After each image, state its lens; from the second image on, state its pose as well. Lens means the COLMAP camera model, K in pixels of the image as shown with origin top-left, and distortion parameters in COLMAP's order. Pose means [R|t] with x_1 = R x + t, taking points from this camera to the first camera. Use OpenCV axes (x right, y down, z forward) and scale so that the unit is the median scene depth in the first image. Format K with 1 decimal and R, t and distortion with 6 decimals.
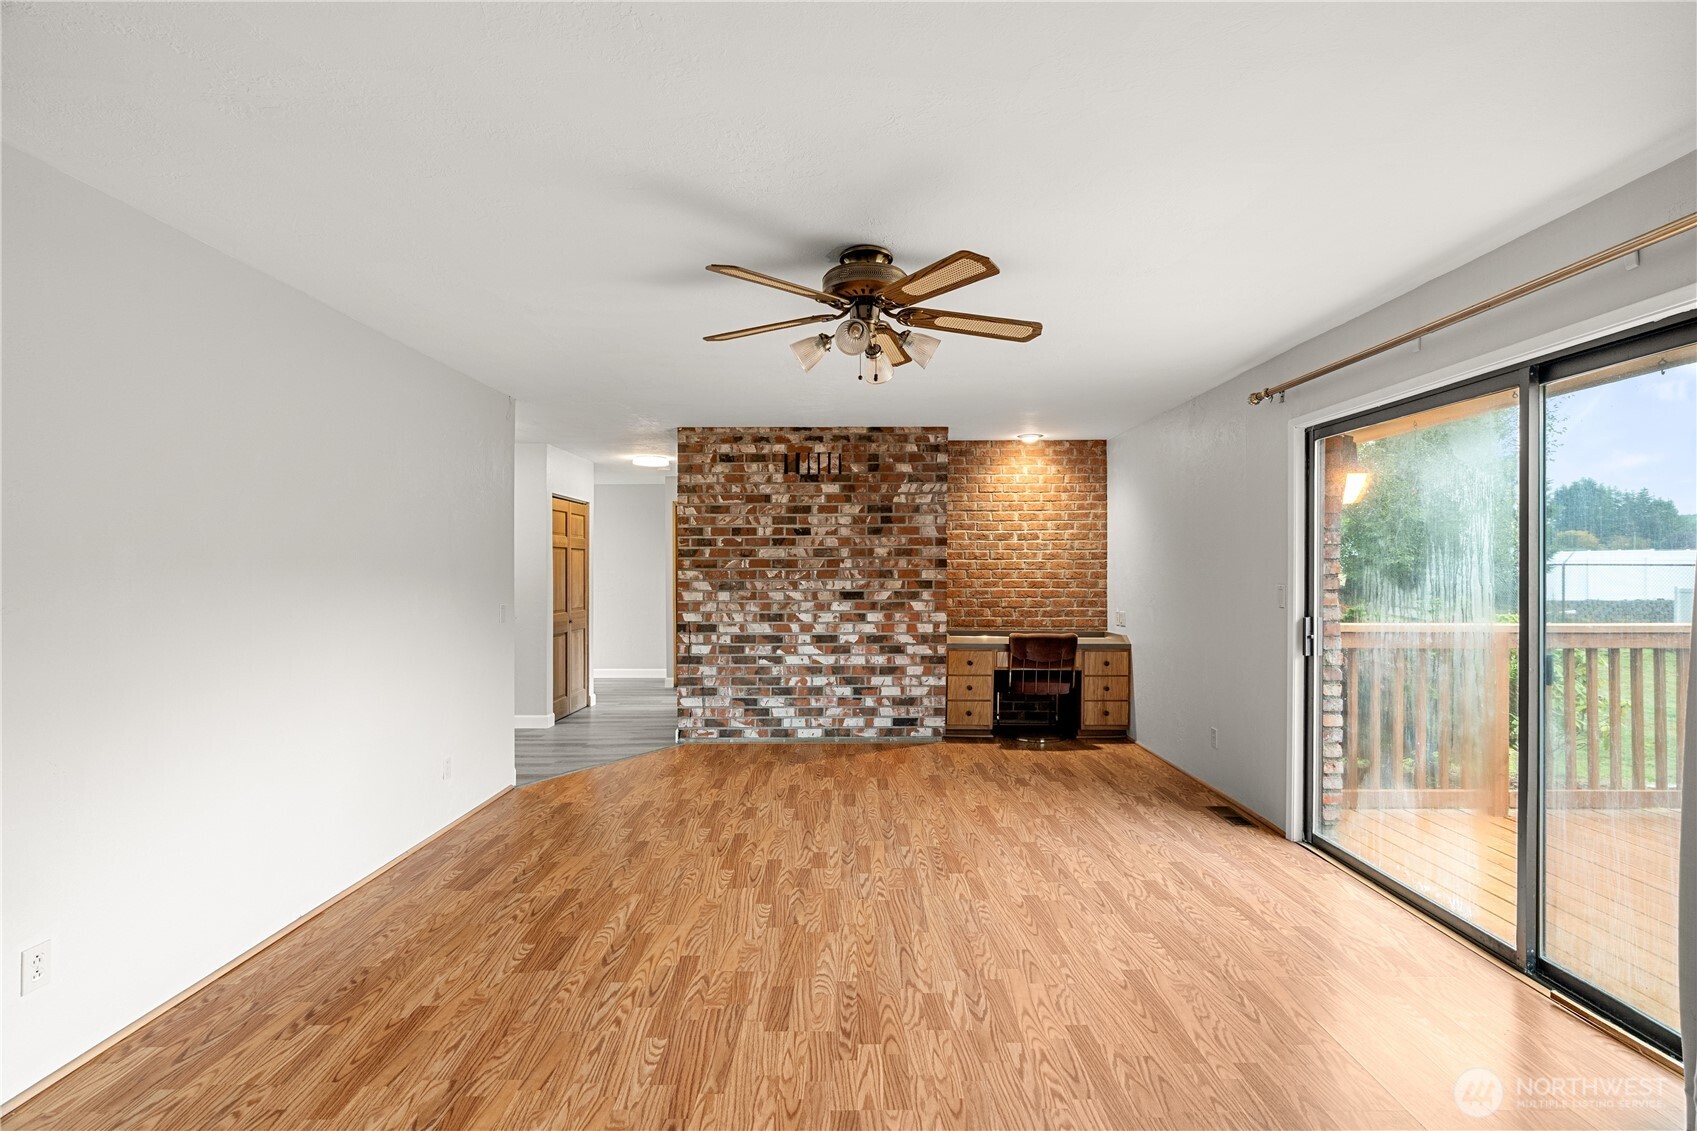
lens RADIAL K [[763.1, 0, 848.2], [0, 763.1, 571.7], [0, 0, 1]] dist [-0.006146, 0.000734]
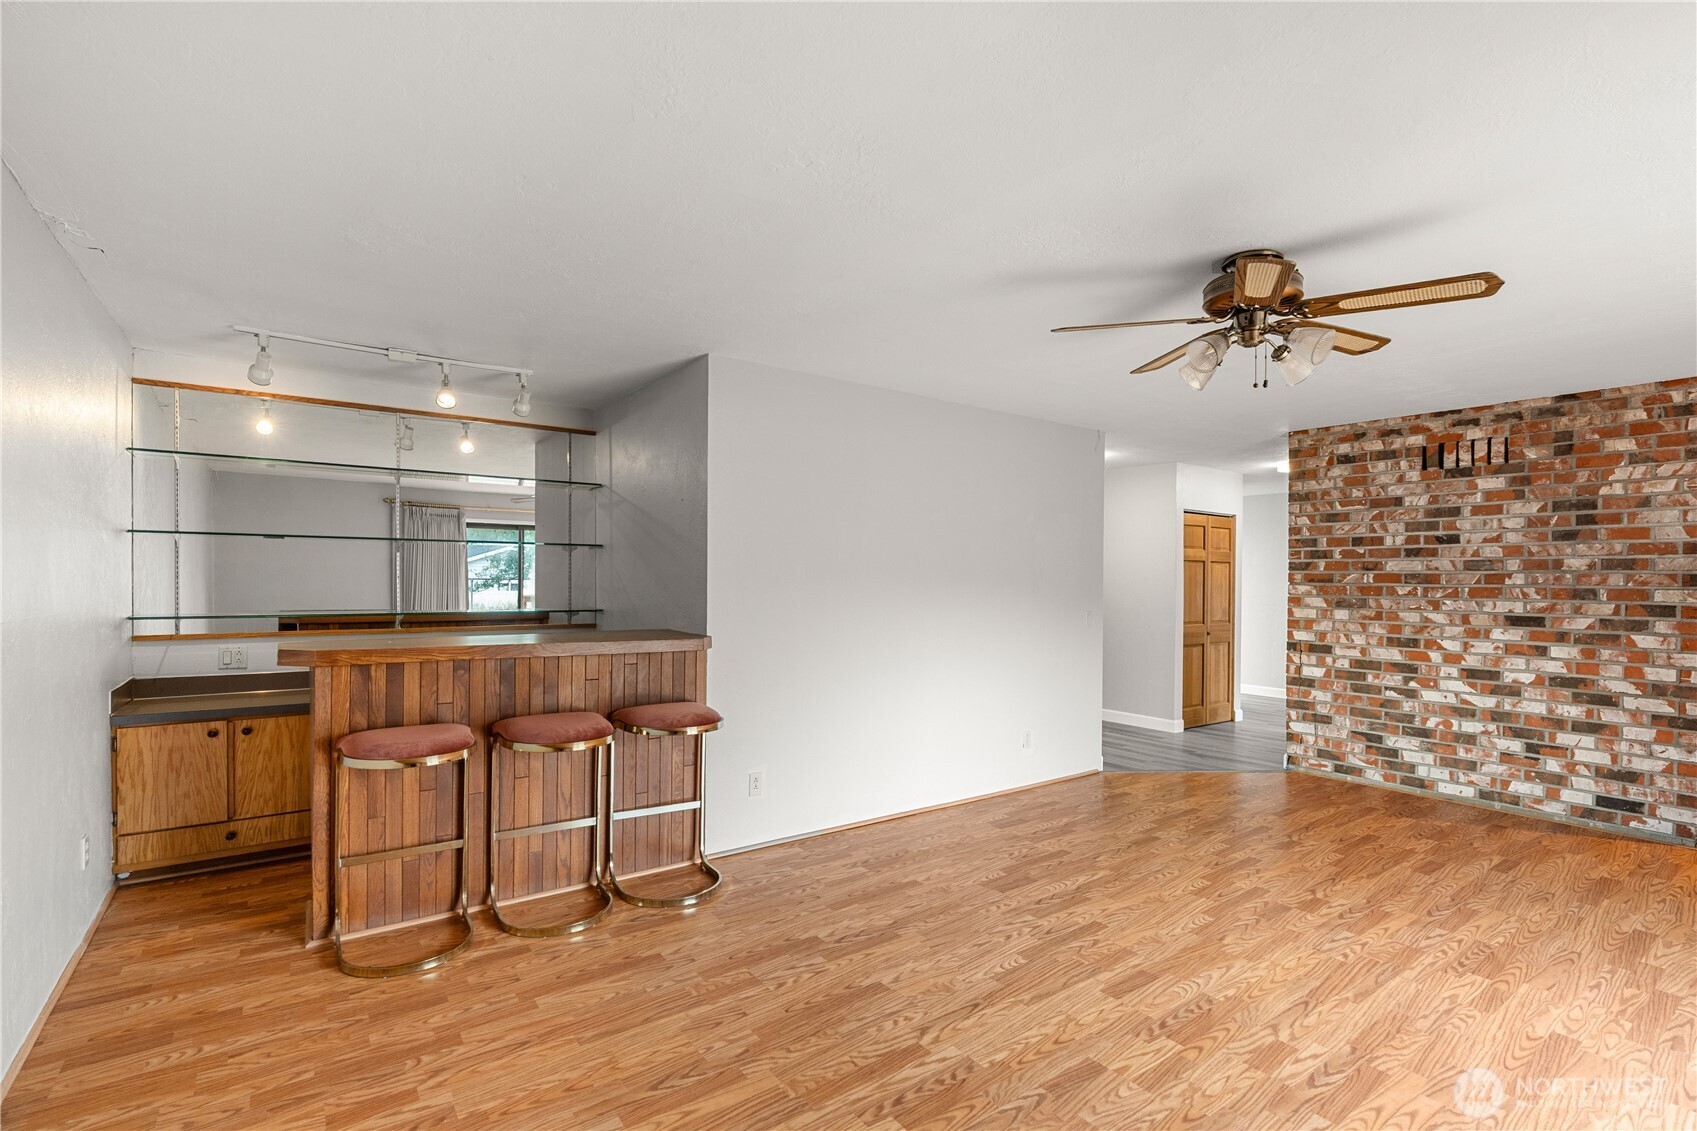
lens RADIAL K [[780.3, 0, 865.1], [0, 780.3, 581.6], [0, 0, 1]] dist [-0.002046, 0.000682]
pose [[0.606696, 0.012752, -0.794832, 0.372574], [-0.015469, 0.999871, 0.004233, -0.002538], [0.794784, 0.009727, 0.606815, 0.008978]]
